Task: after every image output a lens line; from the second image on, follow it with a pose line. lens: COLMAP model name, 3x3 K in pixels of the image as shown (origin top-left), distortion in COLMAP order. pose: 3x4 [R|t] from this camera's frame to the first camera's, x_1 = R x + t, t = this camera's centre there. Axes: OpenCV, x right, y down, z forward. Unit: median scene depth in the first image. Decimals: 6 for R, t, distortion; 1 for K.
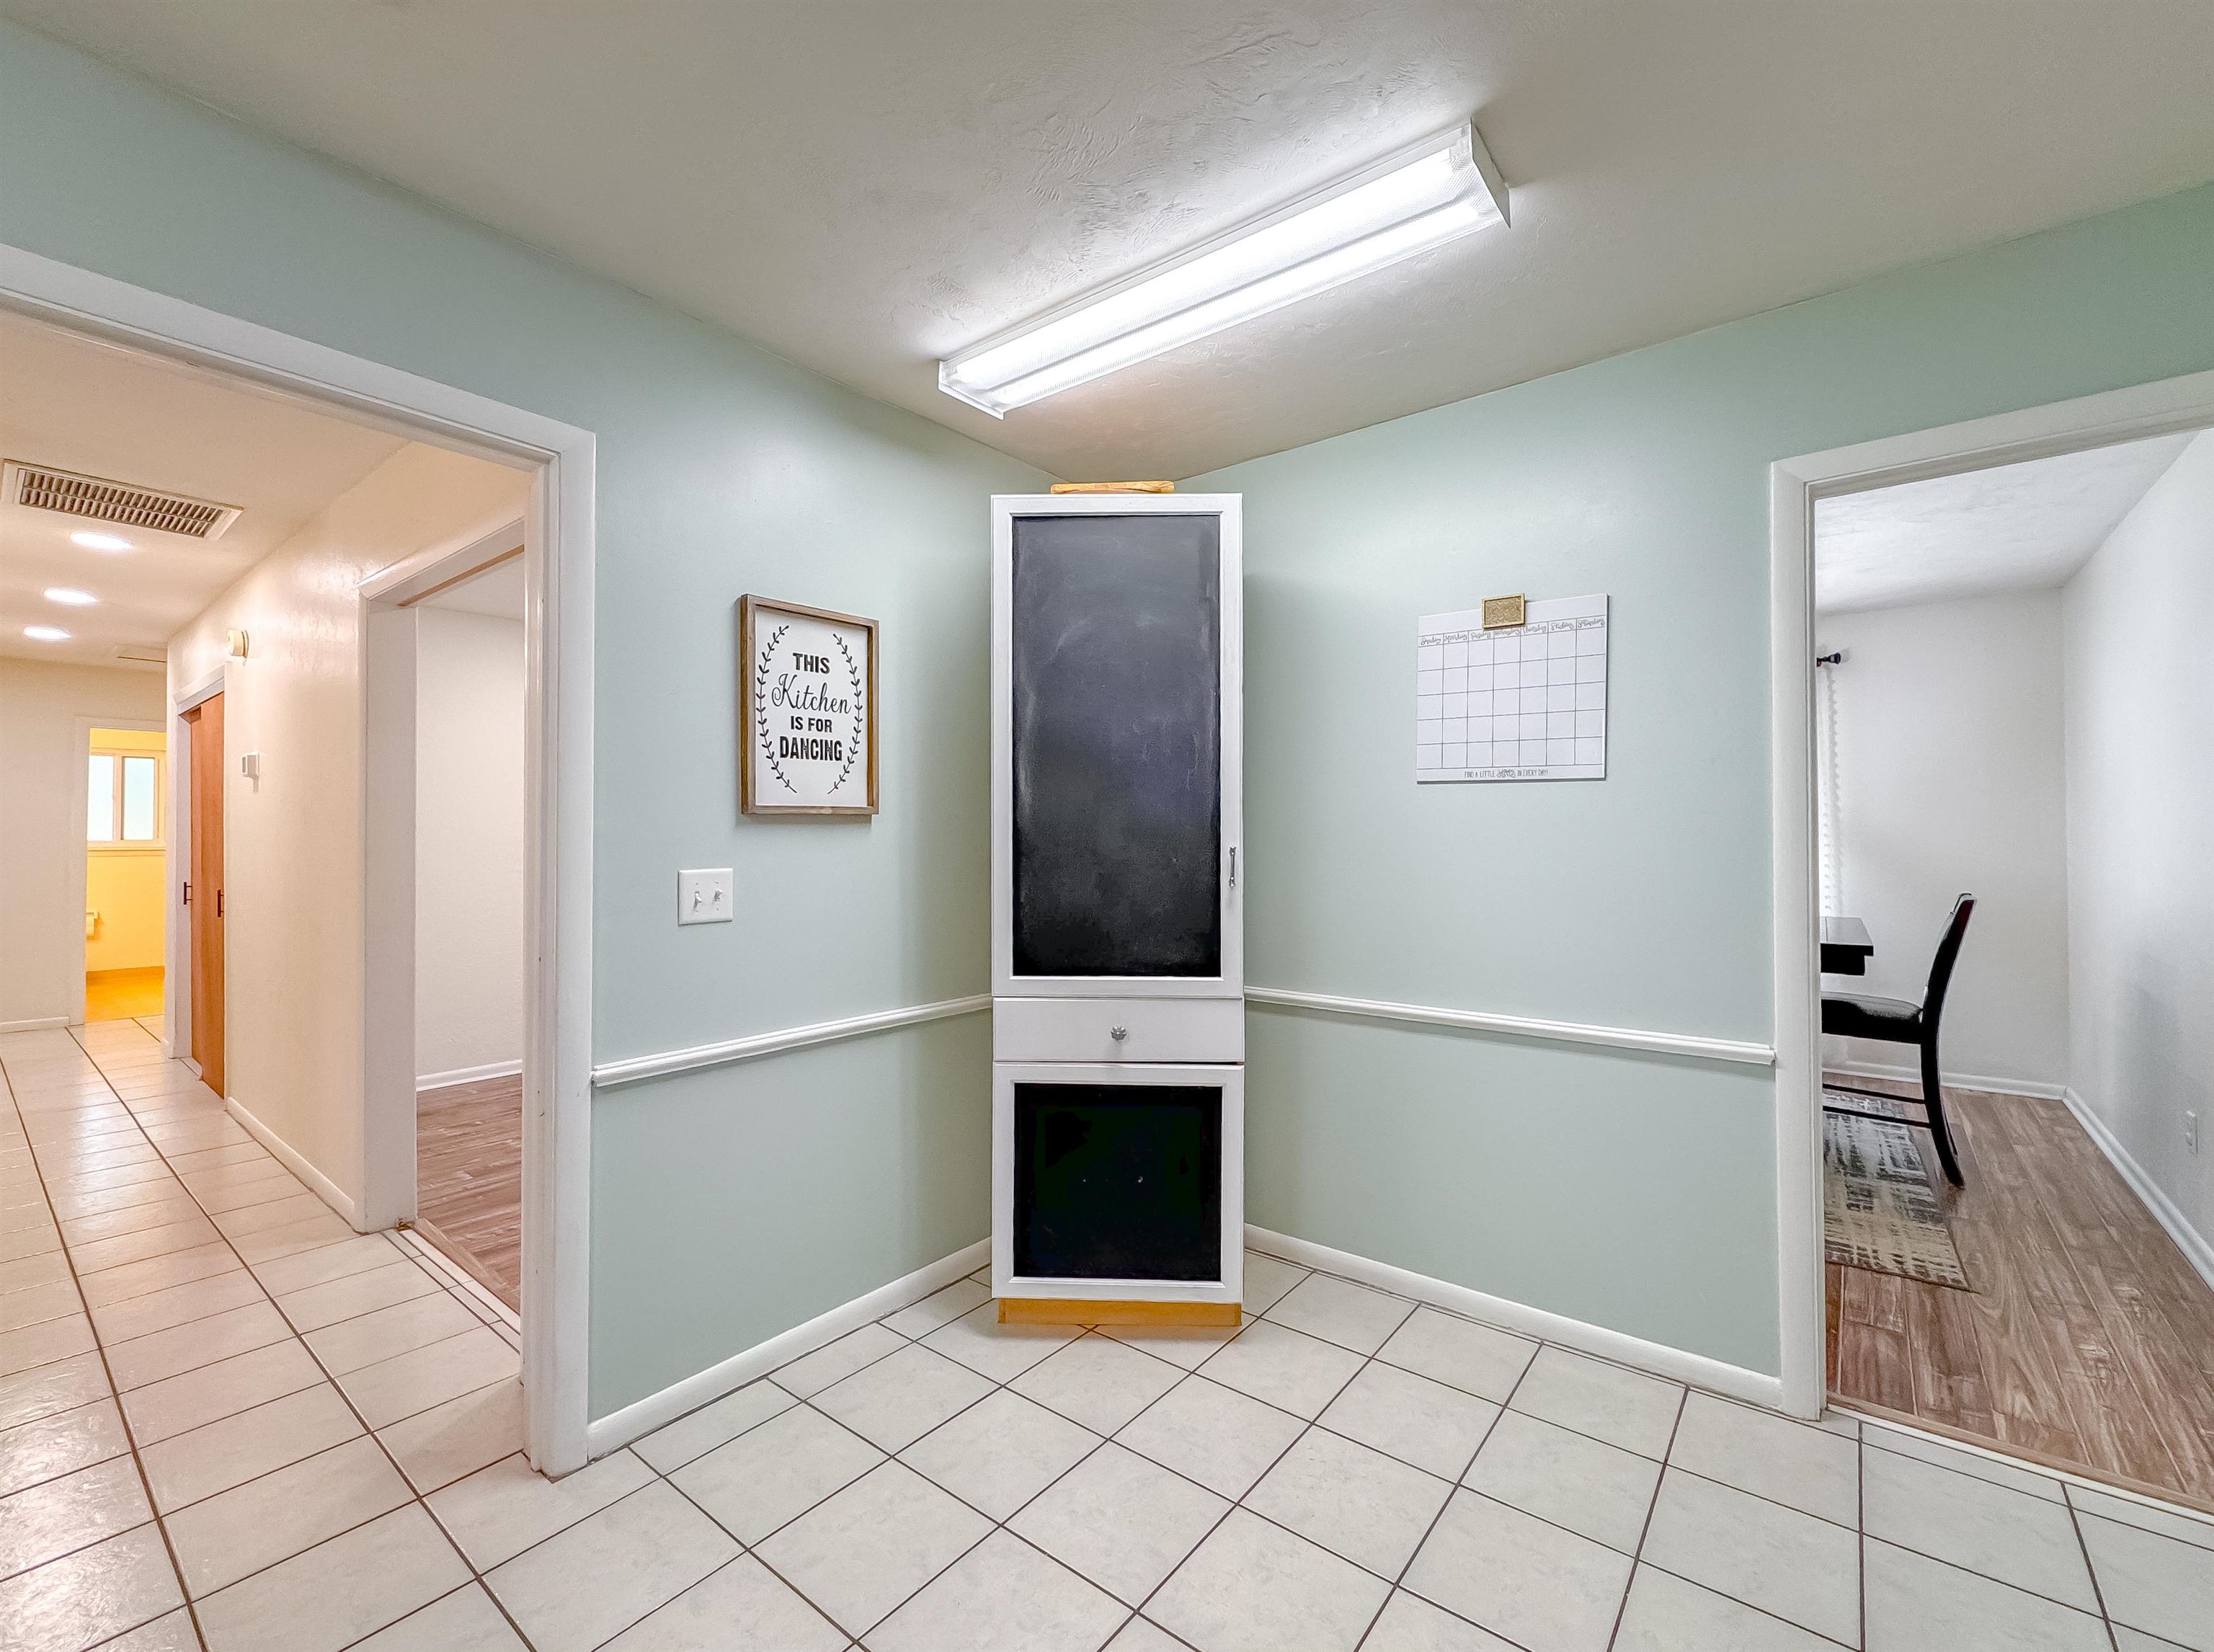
lens RADIAL K [[962.6, 0, 966.8], [0, 962.6, 841.7], [0, 0, 1]] dist [-0.005074, 0.000331]
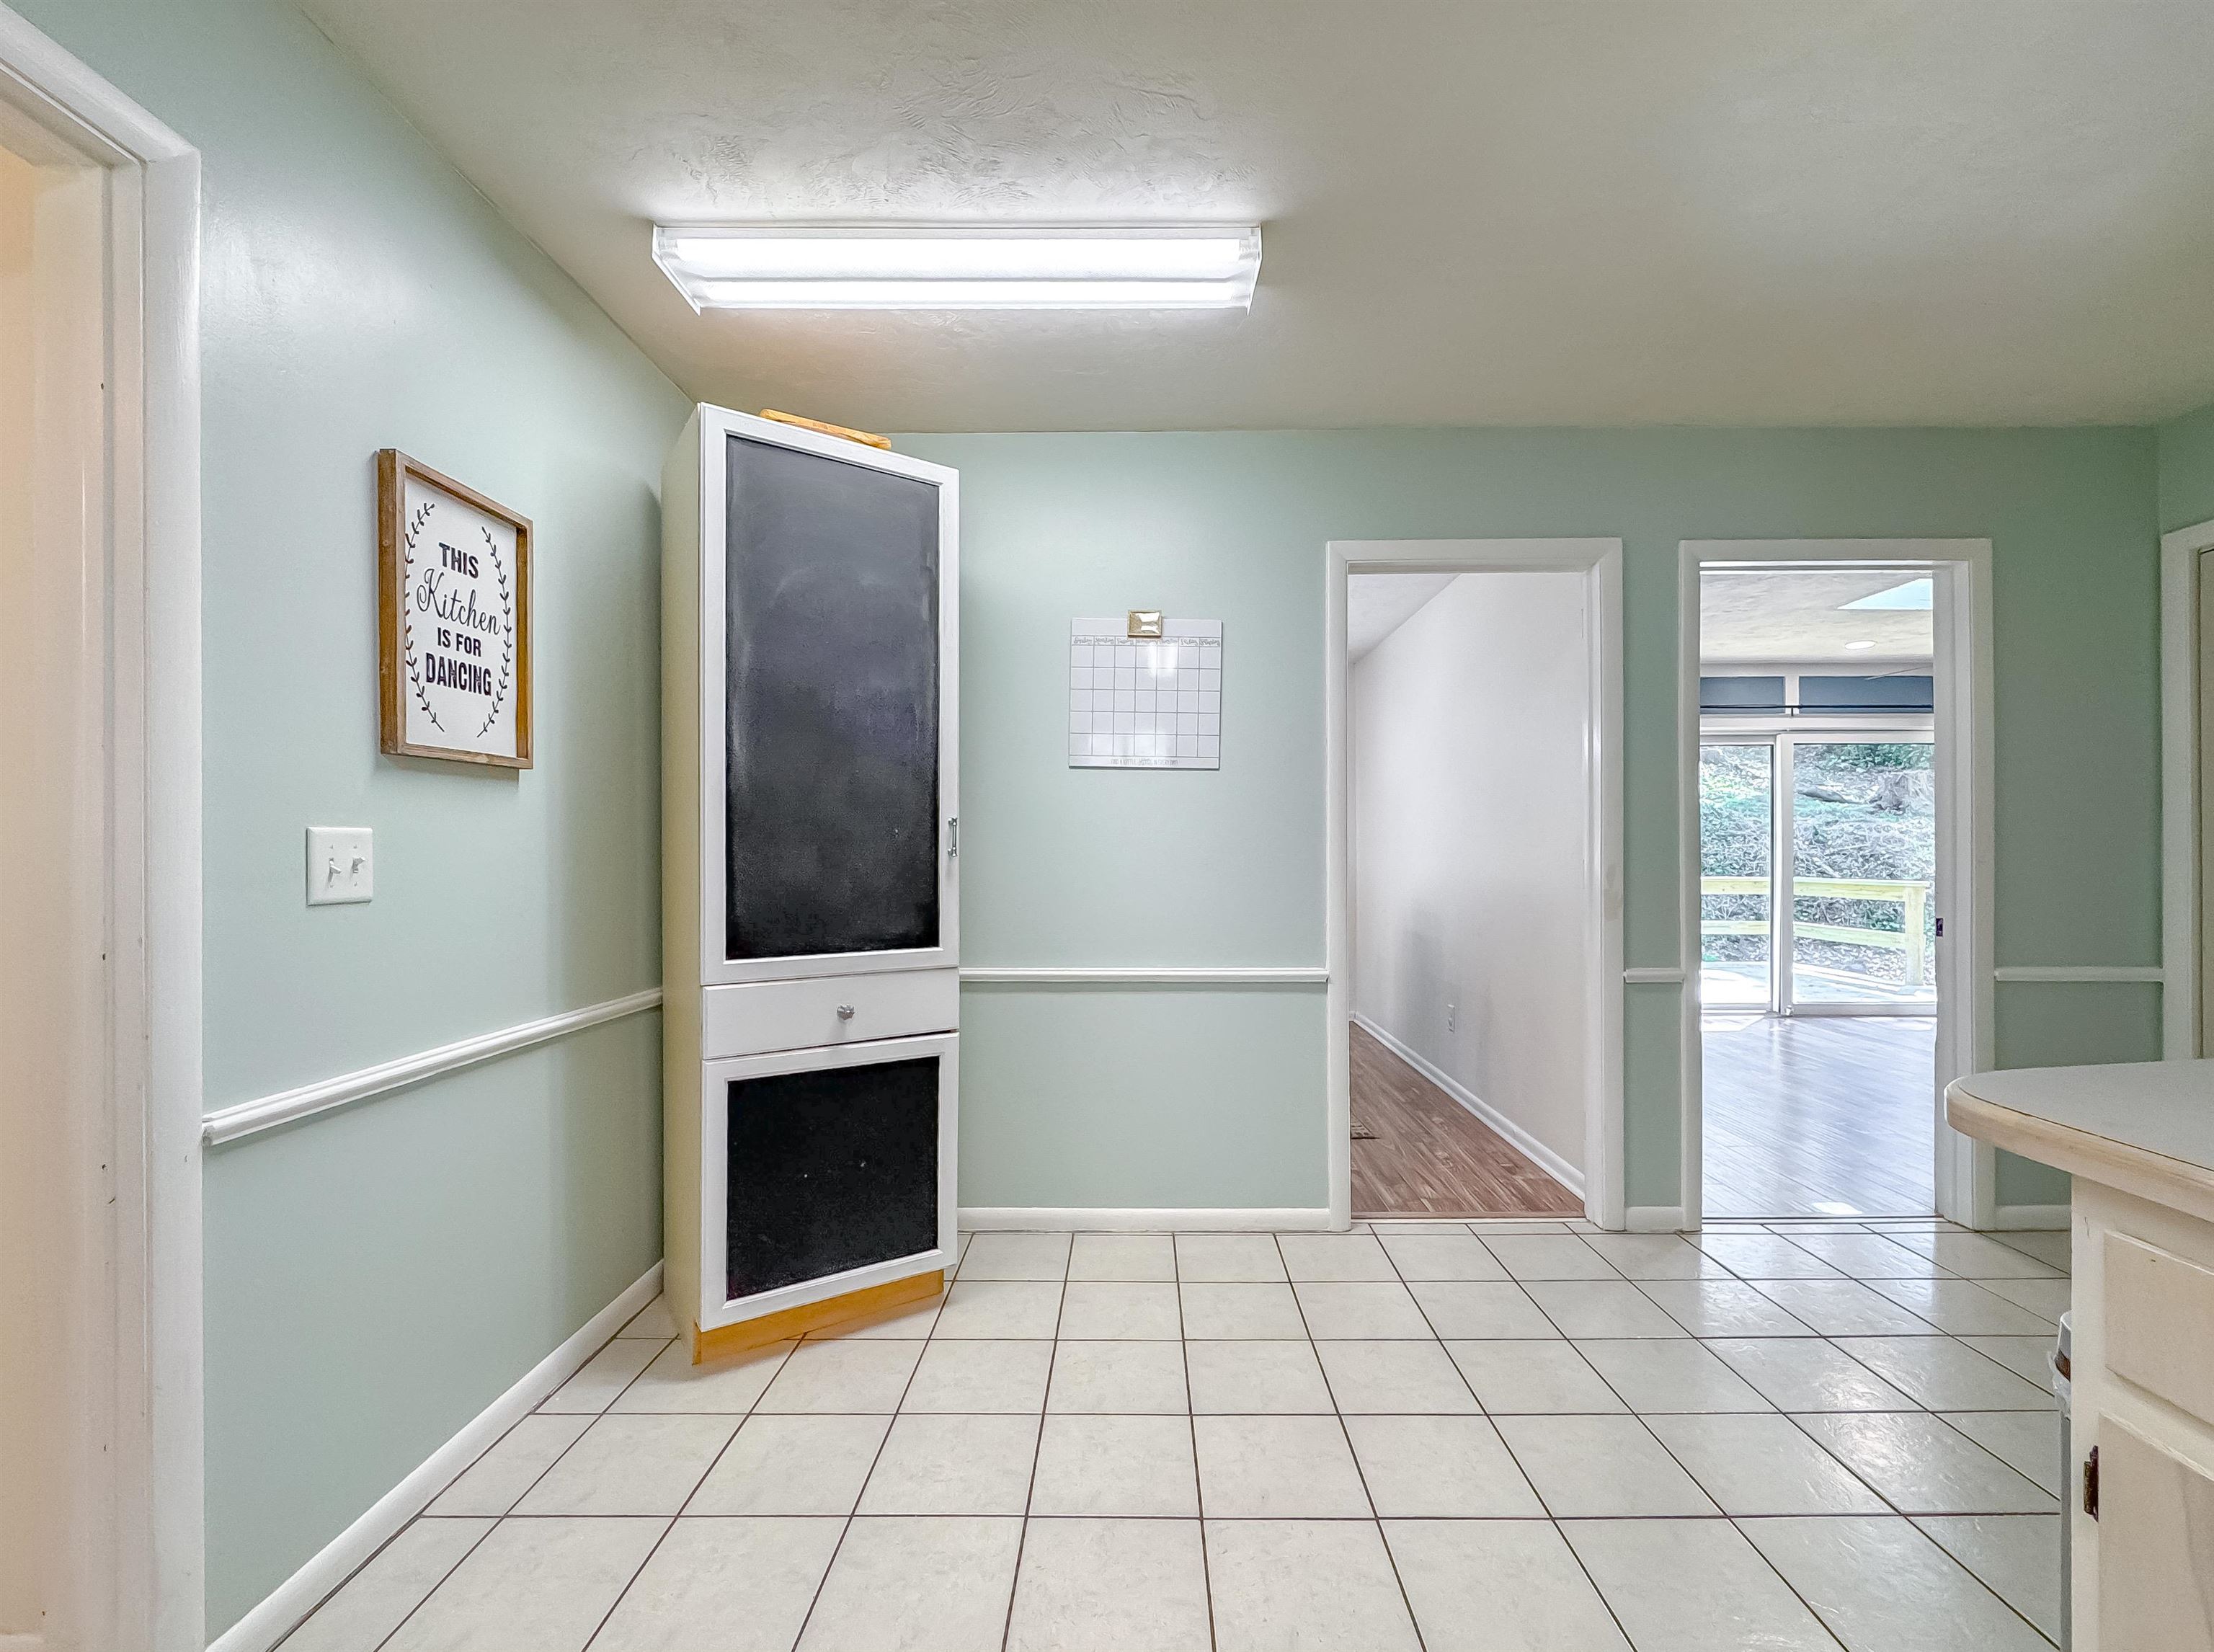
lens RADIAL K [[1077.4, 0, 1106.7], [0, 1077.4, 876.0], [0, 0, 1]] dist [-0.000434, -0.004937]
pose [[0.757558, -0.009317, 0.652702, -0.337687], [-0.001207, 0.999876, 0.015674, 0.048026], [-0.652767, -0.012662, 0.757453, 0.031098]]
